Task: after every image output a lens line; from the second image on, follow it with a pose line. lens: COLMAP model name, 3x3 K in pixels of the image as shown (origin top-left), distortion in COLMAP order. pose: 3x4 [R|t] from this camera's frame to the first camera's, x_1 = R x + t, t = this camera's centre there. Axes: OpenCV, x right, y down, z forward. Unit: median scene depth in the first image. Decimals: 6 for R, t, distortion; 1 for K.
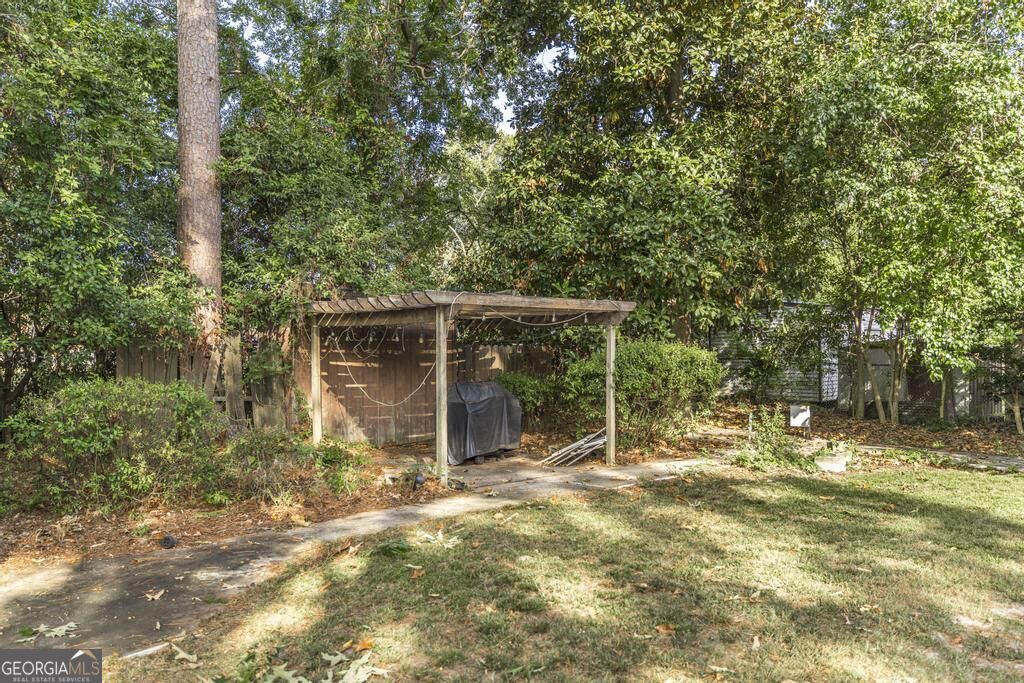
lens RADIAL K [[752.8, 0, 507.3], [0, 752.8, 341.9], [0, 0, 1]] dist [0.010842, -0.011910]
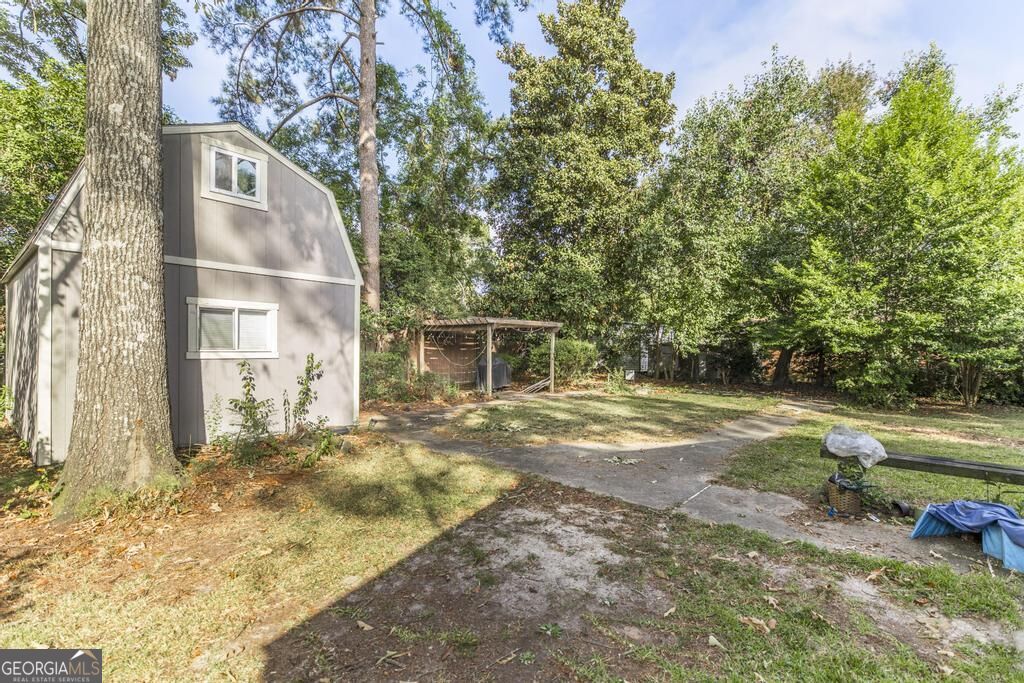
lens RADIAL K [[463.6, 0, 516.5], [0, 463.6, 349.6], [0, 0, 1]] dist [0.000854, 0.000036]
pose [[0.991655, 0.013335, 0.128225, -0.140956], [-0.015597, 0.999740, 0.016651, 0.007110], [-0.127970, -0.018512, 0.991605, -0.365665]]
